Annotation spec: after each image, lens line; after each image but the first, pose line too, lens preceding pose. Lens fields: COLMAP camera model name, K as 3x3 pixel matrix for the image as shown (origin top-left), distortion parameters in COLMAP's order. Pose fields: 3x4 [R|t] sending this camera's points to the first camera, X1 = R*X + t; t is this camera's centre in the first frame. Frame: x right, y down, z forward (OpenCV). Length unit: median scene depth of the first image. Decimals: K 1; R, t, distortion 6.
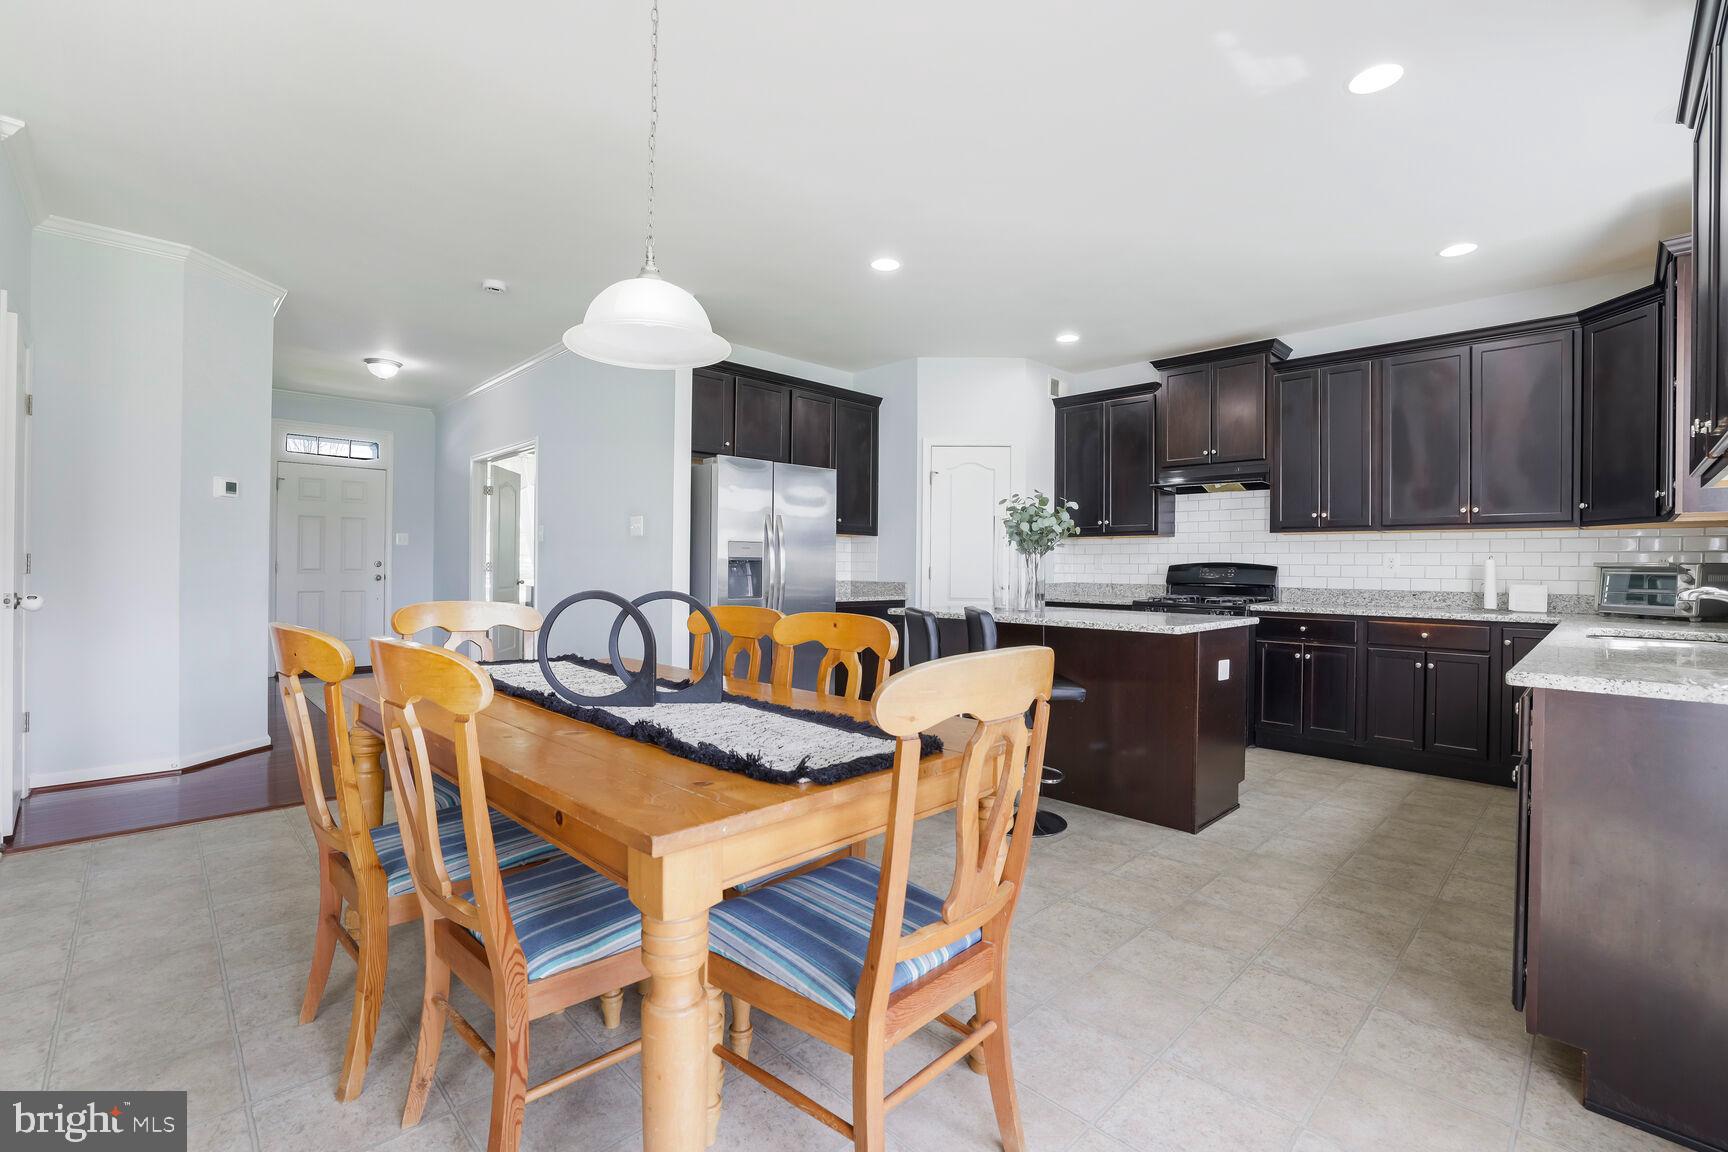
lens RADIAL K [[745.0, 0, 865.4], [0, 745.0, 567.9], [0, 0, 1]] dist [-0.010328, 0.000627]
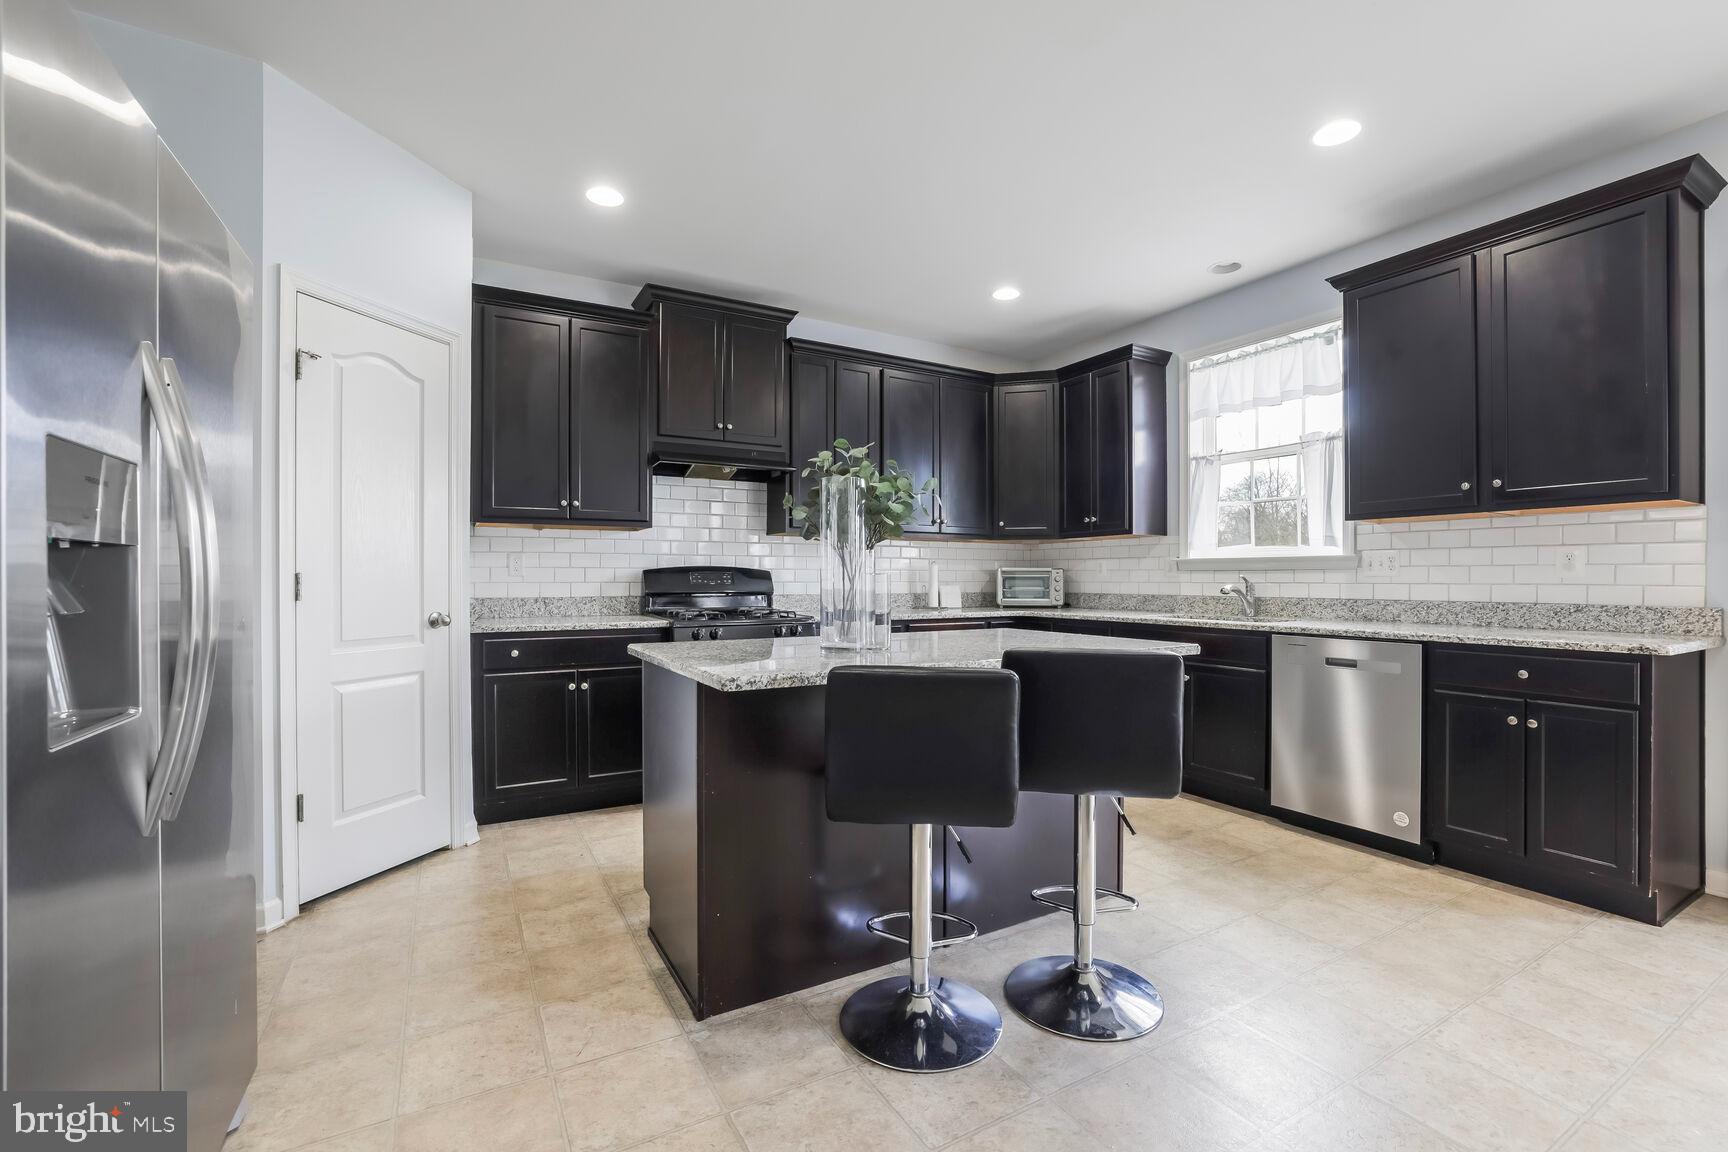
lens RADIAL K [[745.0, 0, 865.6], [0, 745.0, 580.0], [0, 0, 1]] dist [-0.010328, 0.000627]
pose [[0.266676, -0.010695, 0.963727, -0.326439], [0.005605, 0.999939, 0.009546, 0.000981], [-0.963770, 0.002856, 0.266720, 0.796067]]
